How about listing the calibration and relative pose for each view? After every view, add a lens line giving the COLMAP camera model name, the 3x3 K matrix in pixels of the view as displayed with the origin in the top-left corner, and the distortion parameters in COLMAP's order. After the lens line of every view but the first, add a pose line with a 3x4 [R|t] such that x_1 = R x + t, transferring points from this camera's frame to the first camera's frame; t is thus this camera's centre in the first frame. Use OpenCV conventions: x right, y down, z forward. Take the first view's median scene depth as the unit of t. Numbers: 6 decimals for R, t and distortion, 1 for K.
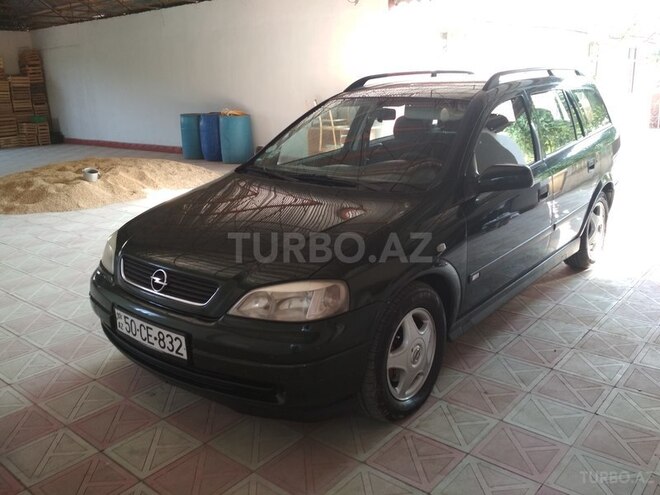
lens RADIAL K [[592.9, 0, 330.0], [0, 592.9, 247.5], [0, 0, 1]] dist [-0.010649, -0.003407]
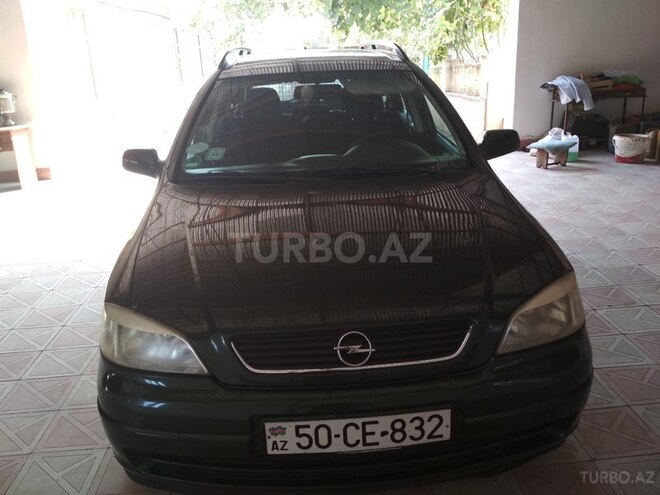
lens RADIAL K [[592.9, 0, 330.0], [0, 592.9, 247.5], [0, 0, 1]] dist [-0.010649, -0.003407]
pose [[0.702571, -0.205646, 0.681251, -0.750454], [0.194377, 0.976386, 0.094277, -0.122684], [-0.684552, 0.066183, 0.725954, 0.557281]]
